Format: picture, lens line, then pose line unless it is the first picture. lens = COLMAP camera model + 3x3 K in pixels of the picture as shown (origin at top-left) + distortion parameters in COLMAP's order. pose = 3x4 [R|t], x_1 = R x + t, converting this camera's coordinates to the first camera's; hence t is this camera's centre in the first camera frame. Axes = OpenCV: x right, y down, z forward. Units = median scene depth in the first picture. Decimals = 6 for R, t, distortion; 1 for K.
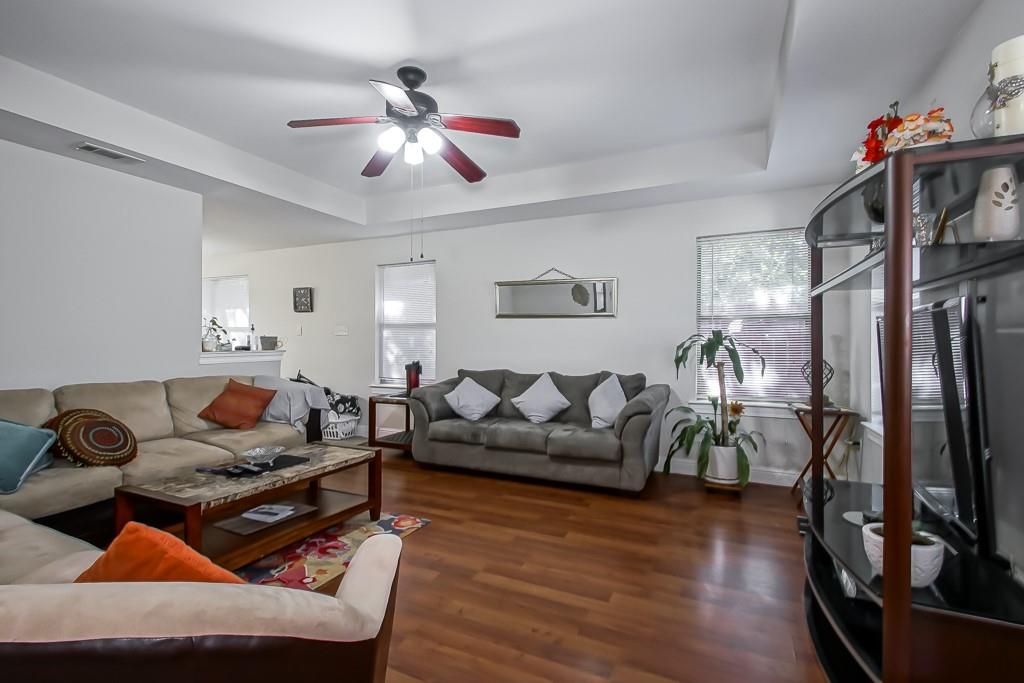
lens RADIAL K [[485.8, 0, 520.3], [0, 485.8, 342.1], [0, 0, 1]] dist [0.001942, 0.000088]
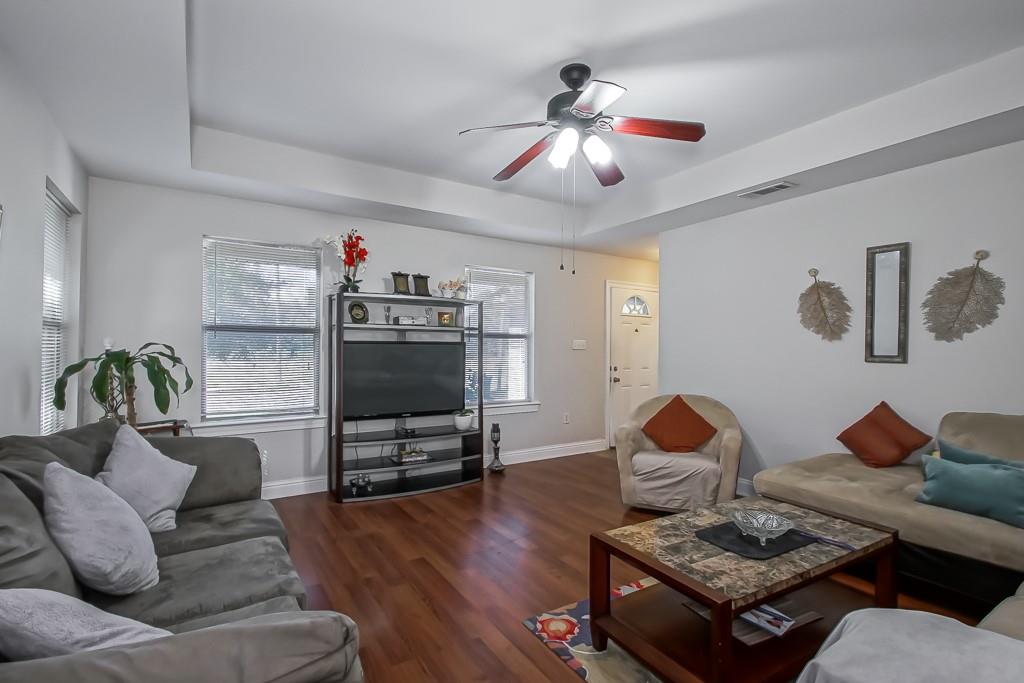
lens RADIAL K [[454.4, 0, 495.3], [0, 454.4, 349.3], [0, 0, 1]] dist [0.002081, -0.000104]
pose [[-0.814614, -0.006960, 0.579962, -0.606045], [-0.007826, 0.999969, 0.001008, -0.023618], [-0.579951, -0.003717, -0.814643, 1.790943]]
